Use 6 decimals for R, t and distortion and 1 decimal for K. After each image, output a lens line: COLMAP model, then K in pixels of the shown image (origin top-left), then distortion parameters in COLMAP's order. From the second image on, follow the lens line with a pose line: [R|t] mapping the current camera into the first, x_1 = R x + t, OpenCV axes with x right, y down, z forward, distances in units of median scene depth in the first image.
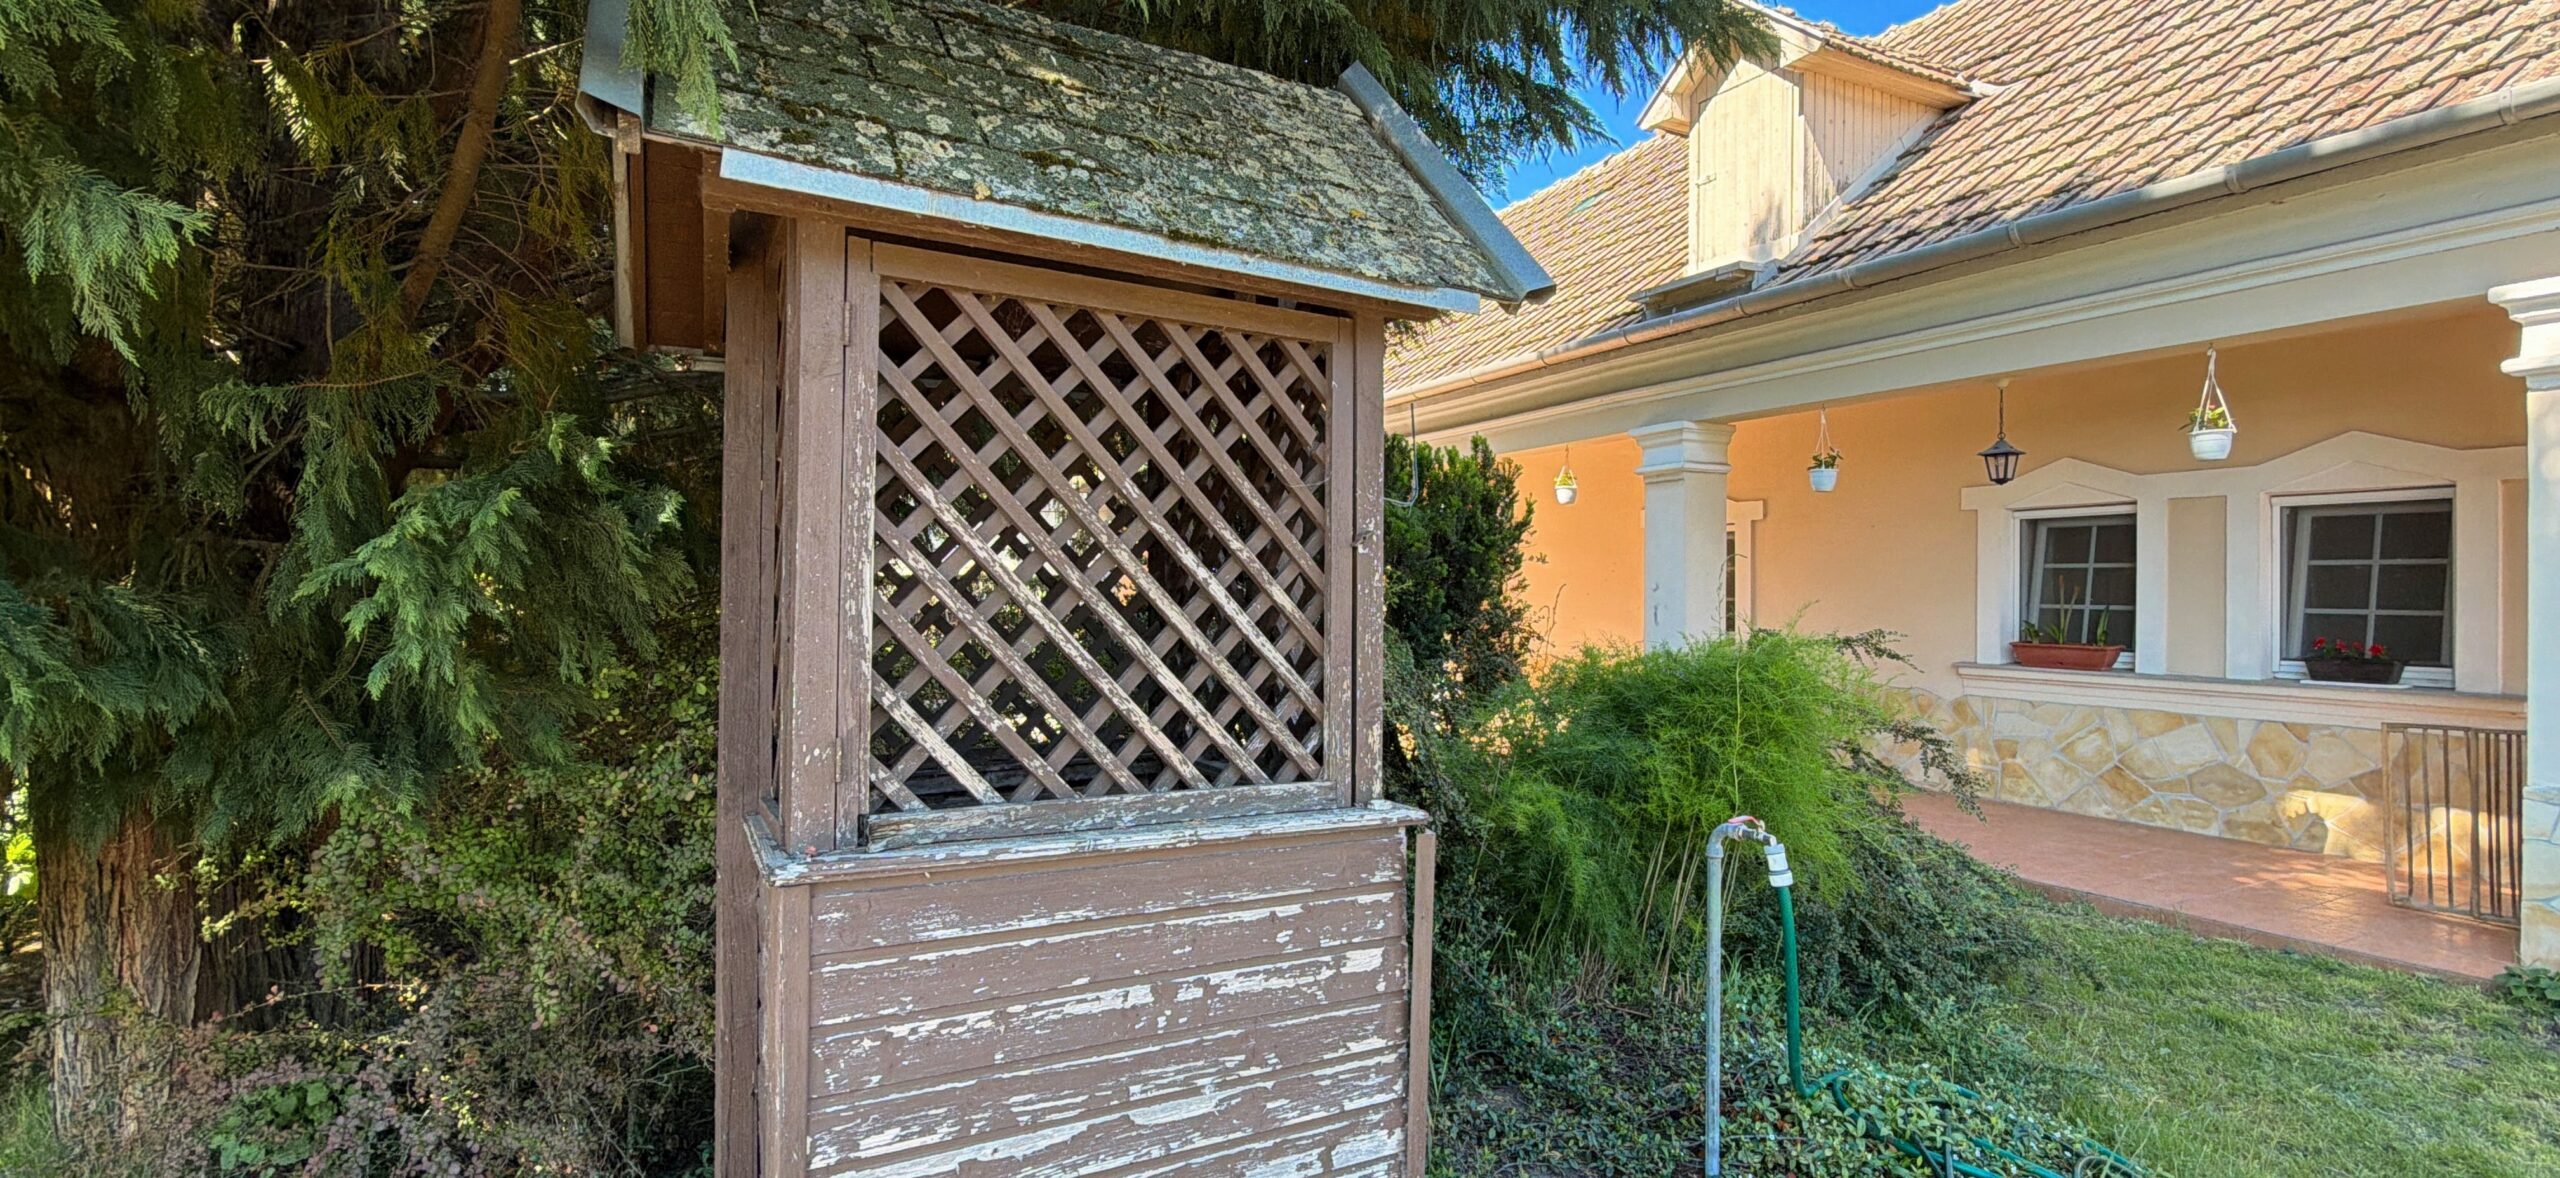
lens RADIAL K [[1166.0, 0, 1285.1], [0, 1166.0, 598.3], [0, 0, 1]] dist [0.013627, 0.001594]
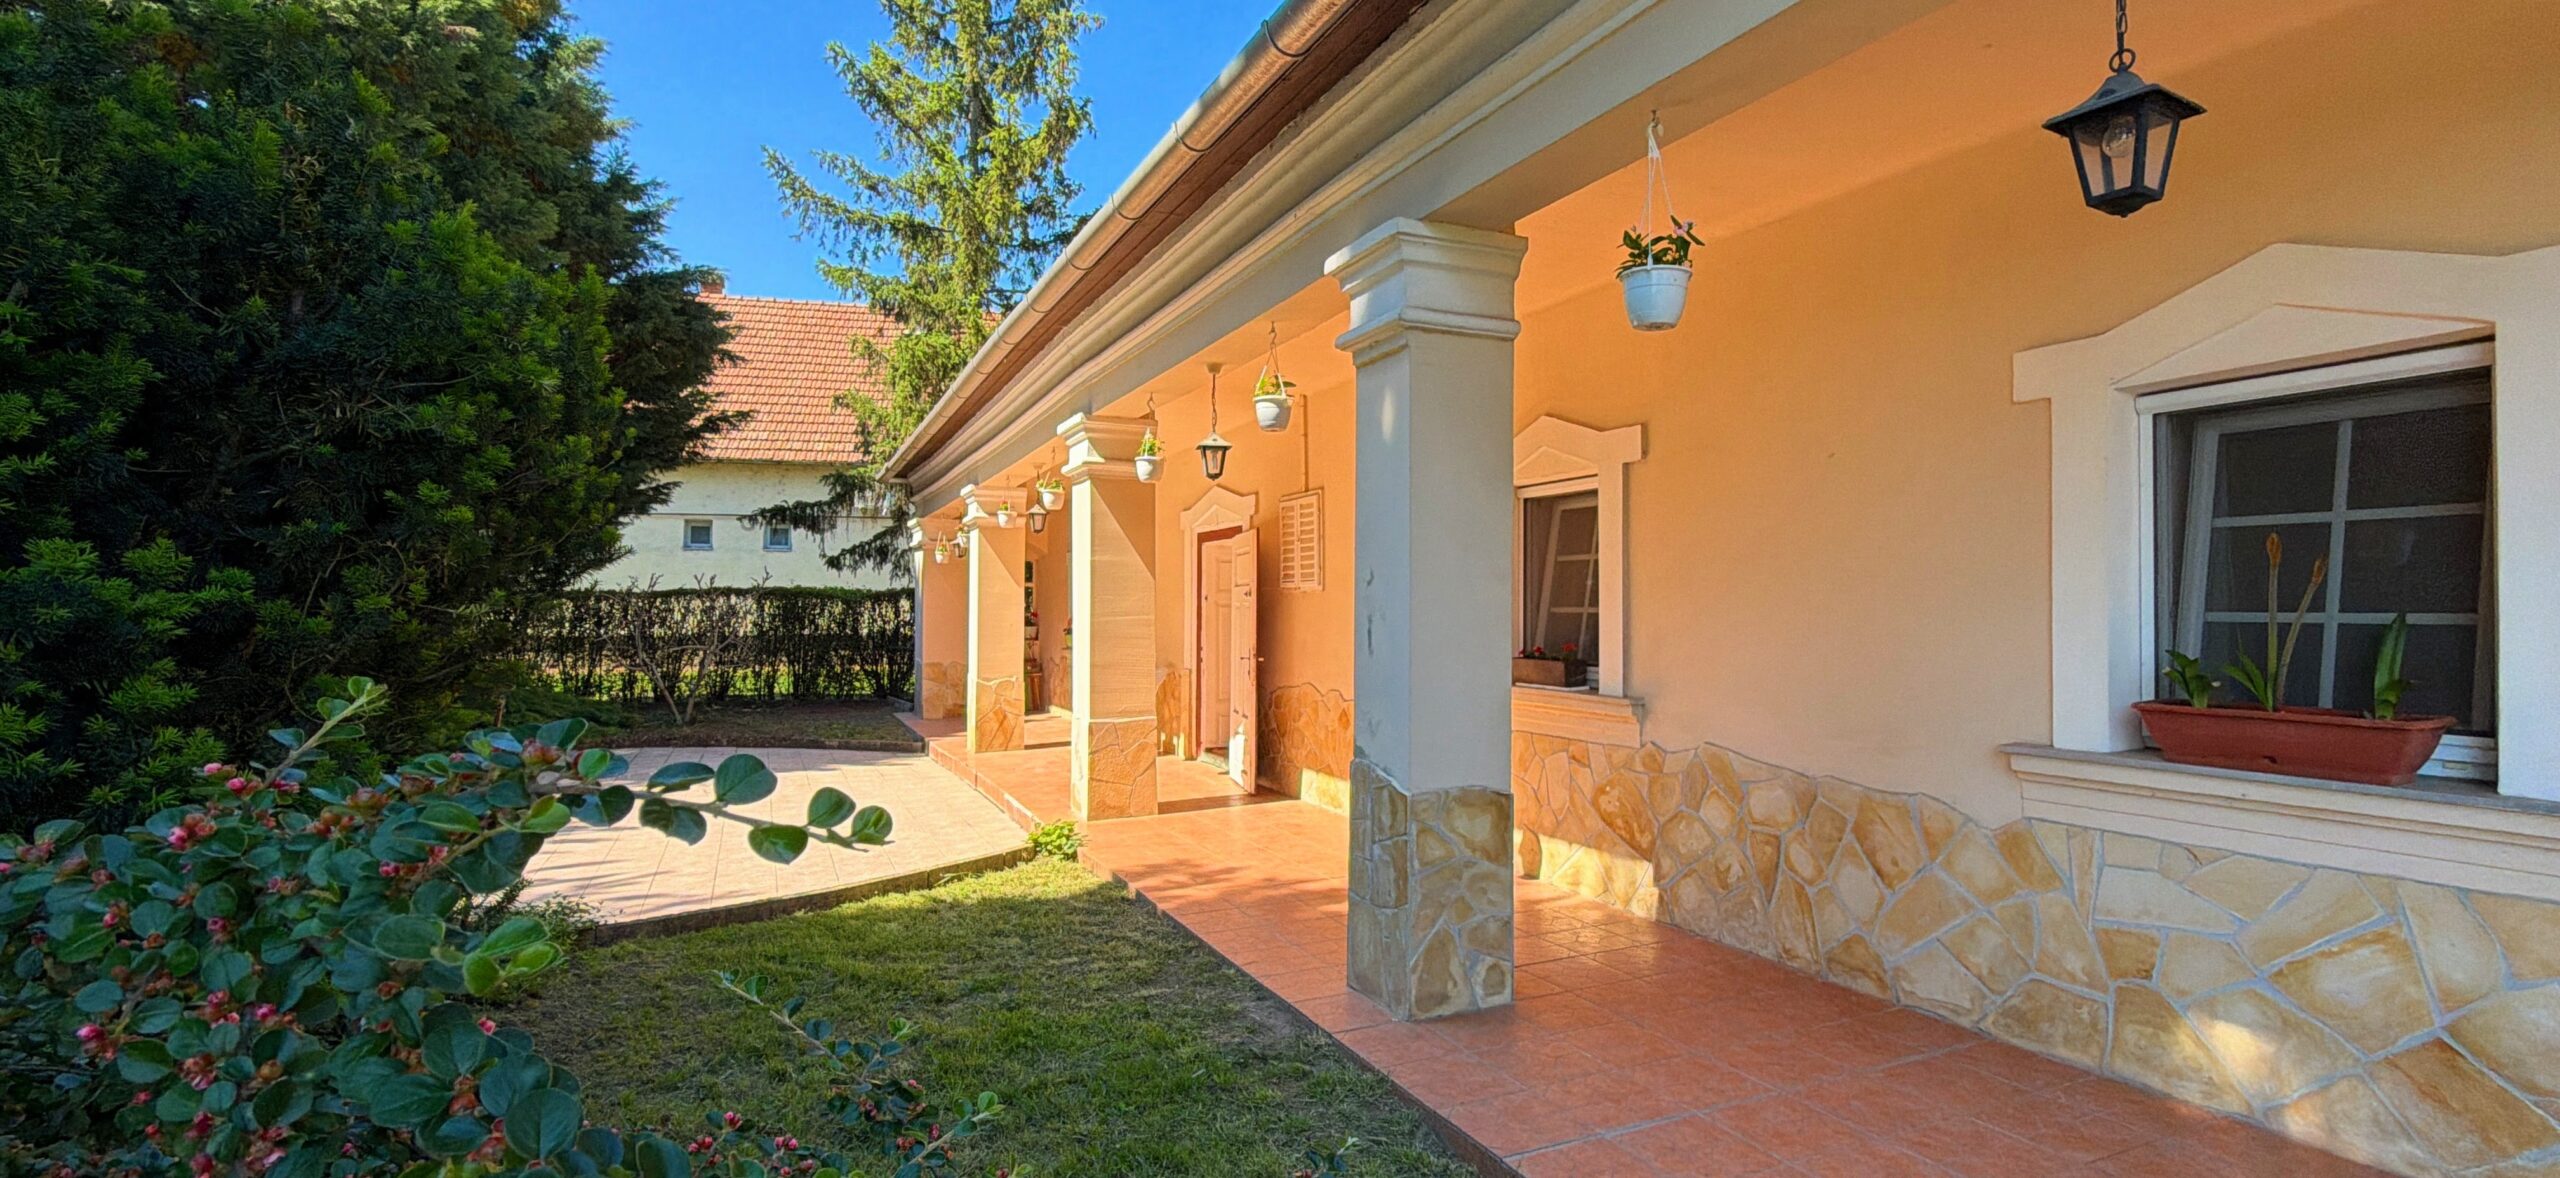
lens RADIAL K [[1166.0, 0, 1299.9], [0, 1166.0, 597.5], [0, 0, 1]] dist [0.013627, 0.001594]
pose [[0.999255, 0.001858, -0.038556, 0.342383], [-0.002647, 0.999788, -0.020406, 0.009589], [0.038510, 0.020493, 0.999048, 0.577716]]
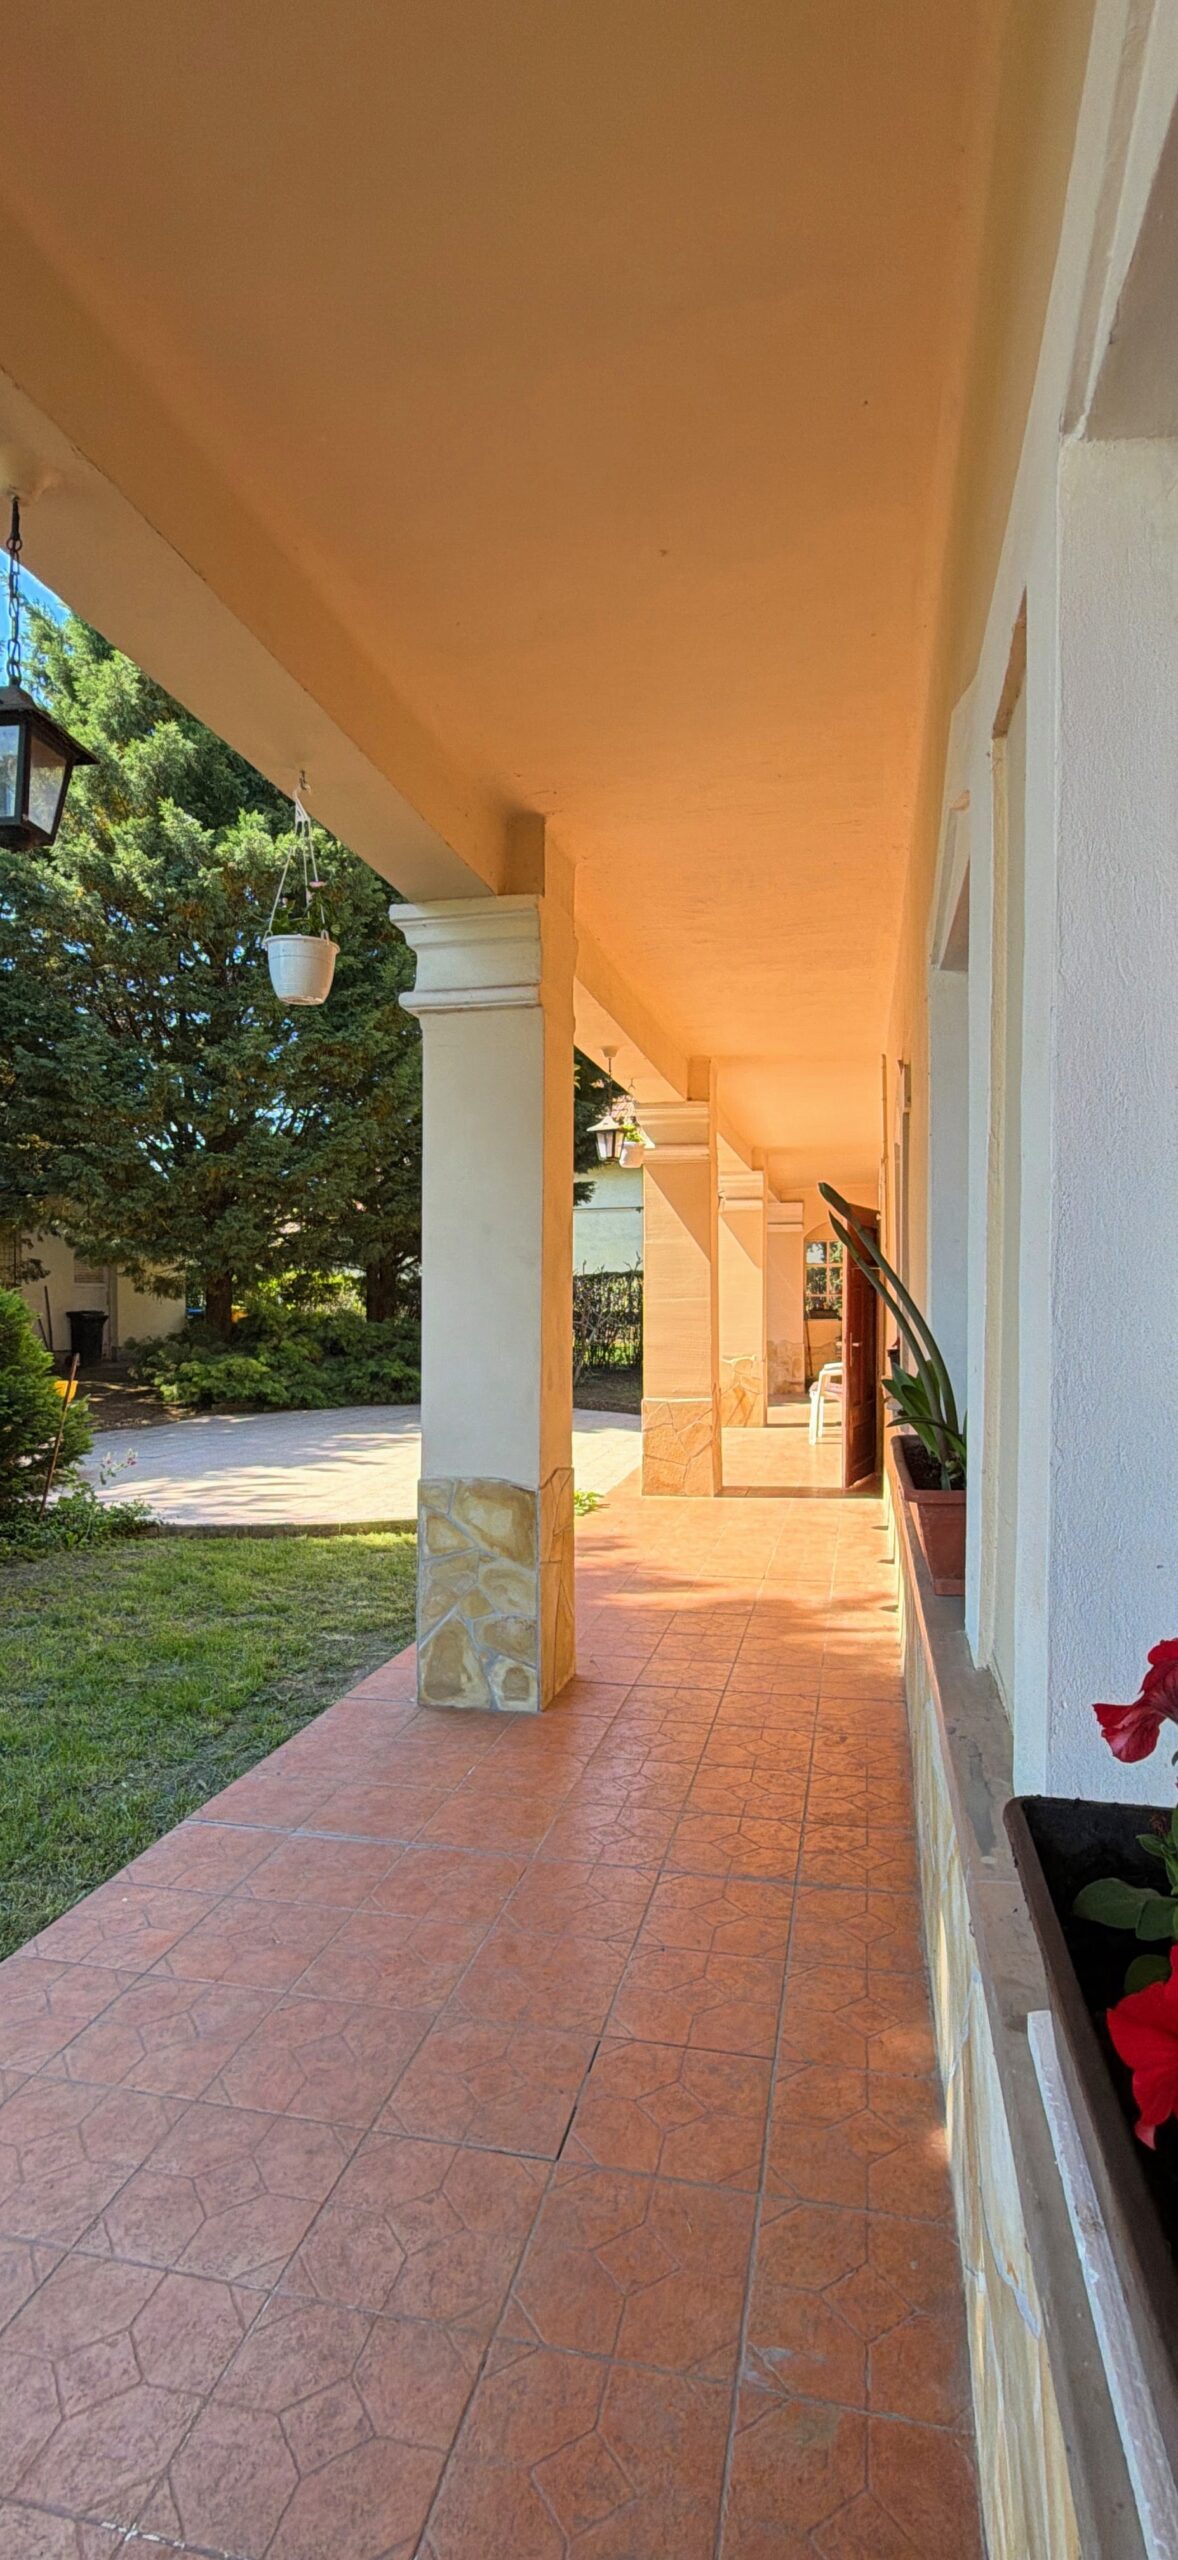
lens RADIAL K [[1166.0, 0, 580.3], [0, 1166.0, 1293.9], [0, 0, 1]] dist [0.013627, 0.001594]
pose [[0.761504, 0.000892, -0.648160, 0.734054], [-0.003887, 0.999987, -0.003190, 0.005443], [0.648149, 0.004949, 0.761498, 0.737827]]
